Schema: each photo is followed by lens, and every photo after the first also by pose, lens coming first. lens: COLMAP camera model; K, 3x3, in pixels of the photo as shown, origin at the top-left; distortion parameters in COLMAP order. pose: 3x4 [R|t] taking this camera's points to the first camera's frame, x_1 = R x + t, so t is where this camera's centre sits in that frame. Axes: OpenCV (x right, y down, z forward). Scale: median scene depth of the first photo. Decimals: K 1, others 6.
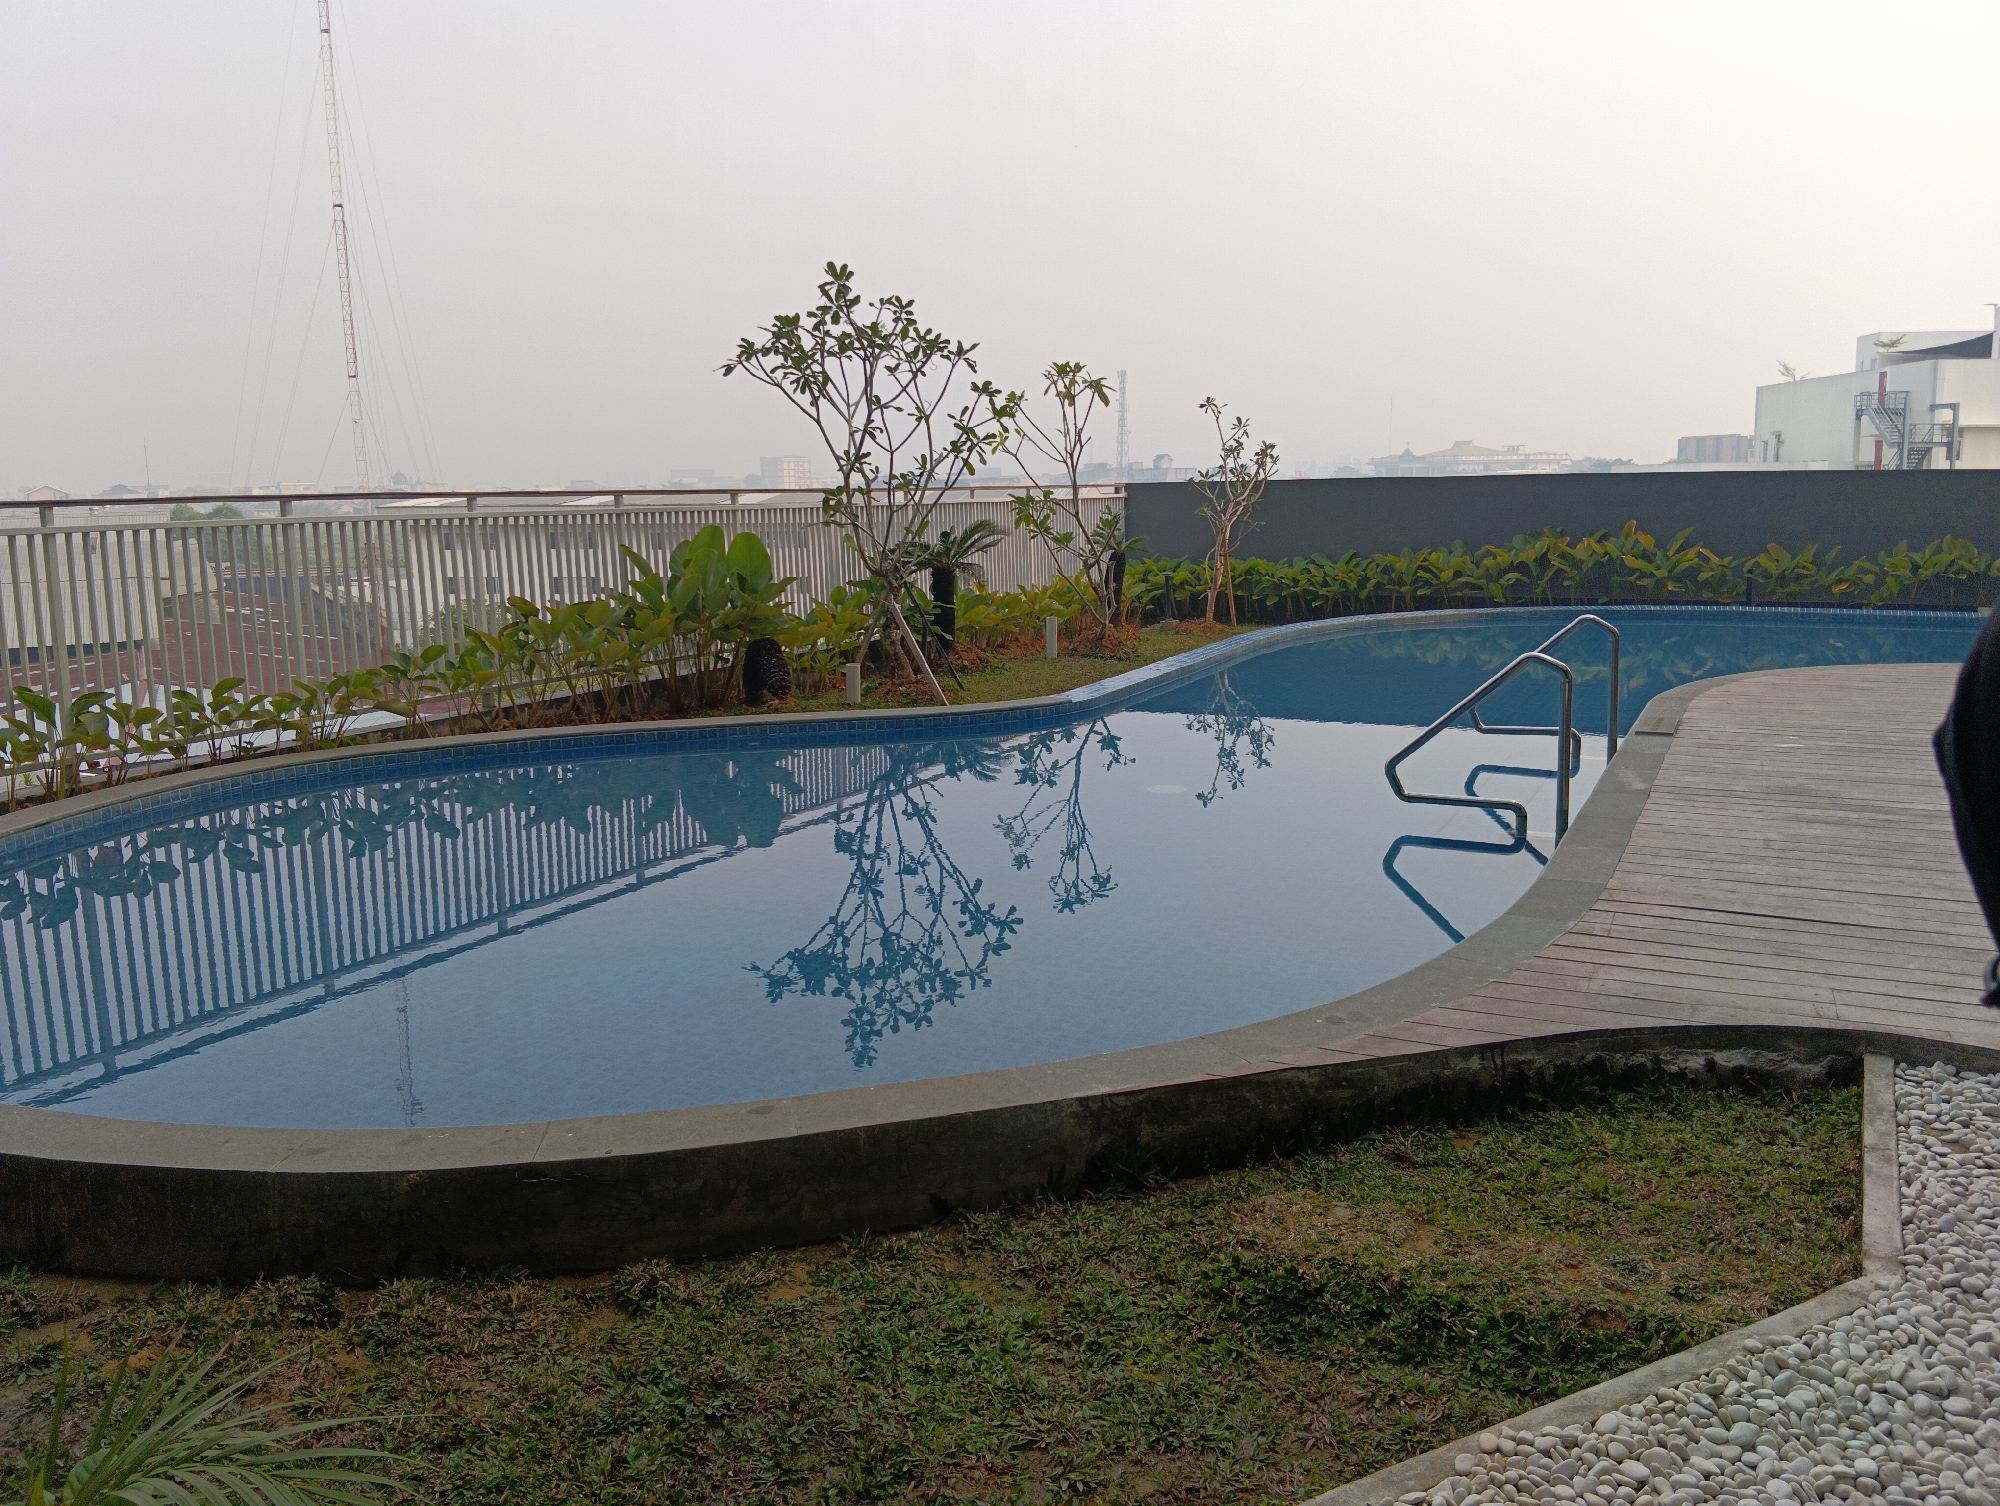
lens RADIAL K [[1514.4, 0, 972.0], [0, 1514.4, 771.0], [0, 0, 1]] dist [0.142849, -0.287878]
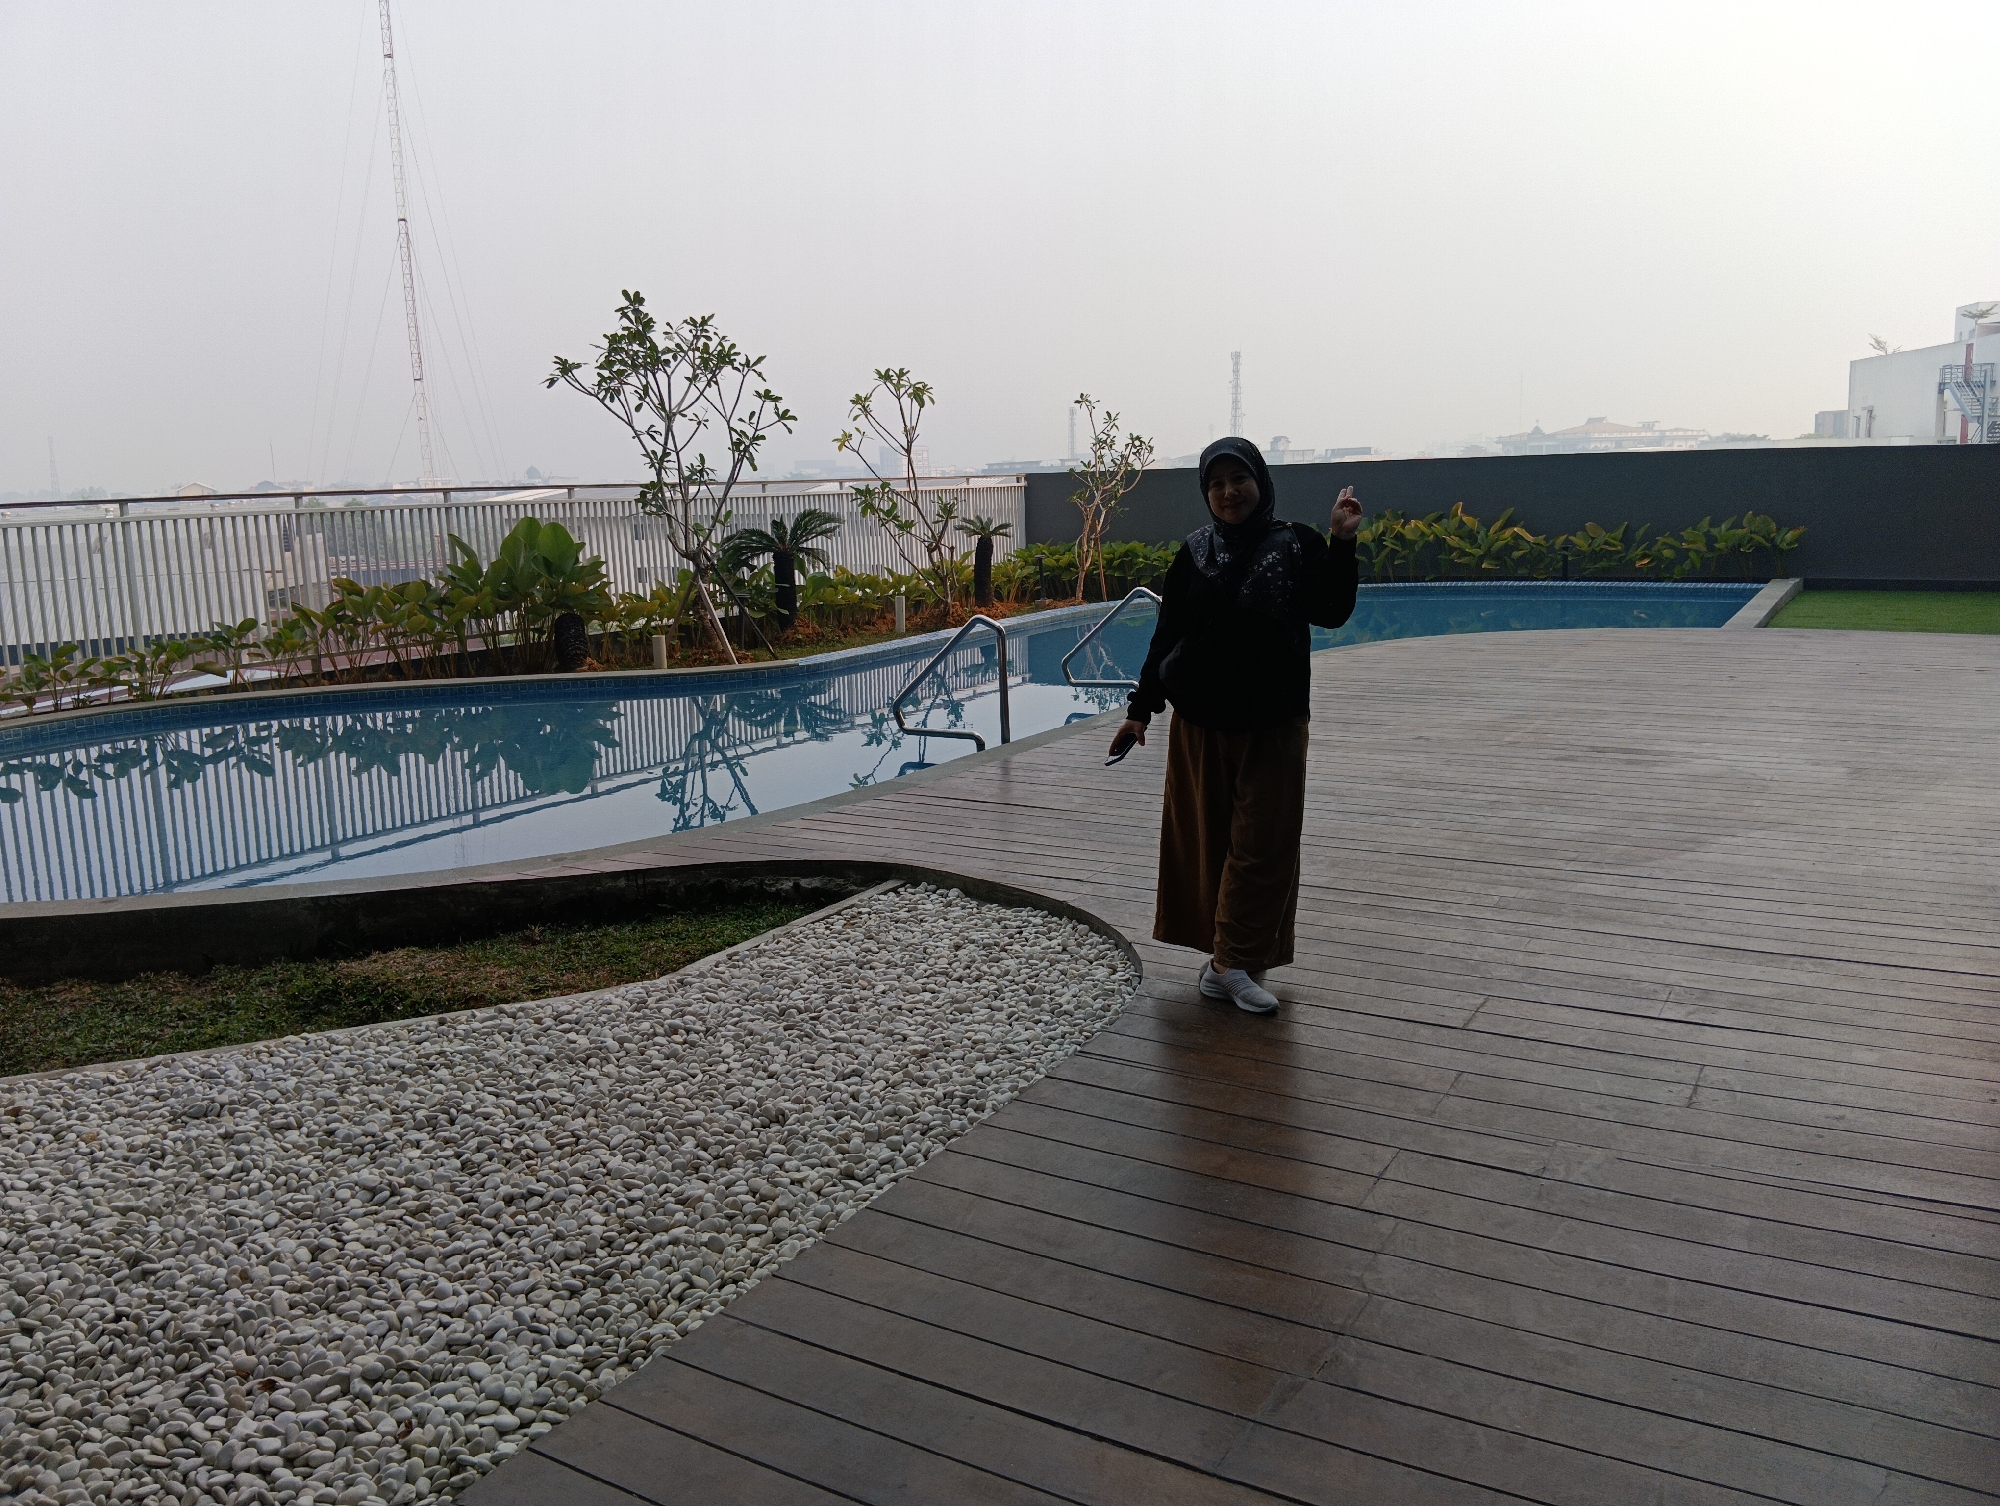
lens RADIAL K [[1514.4, 0, 972.0], [0, 1514.4, 771.0], [0, 0, 1]] dist [0.142849, -0.287878]
pose [[0.996906, 0.001115, -0.078592, 0.245746], [-0.000446, 0.999964, 0.008525, 0.022131], [0.078598, -0.008464, 0.996870, -0.136896]]
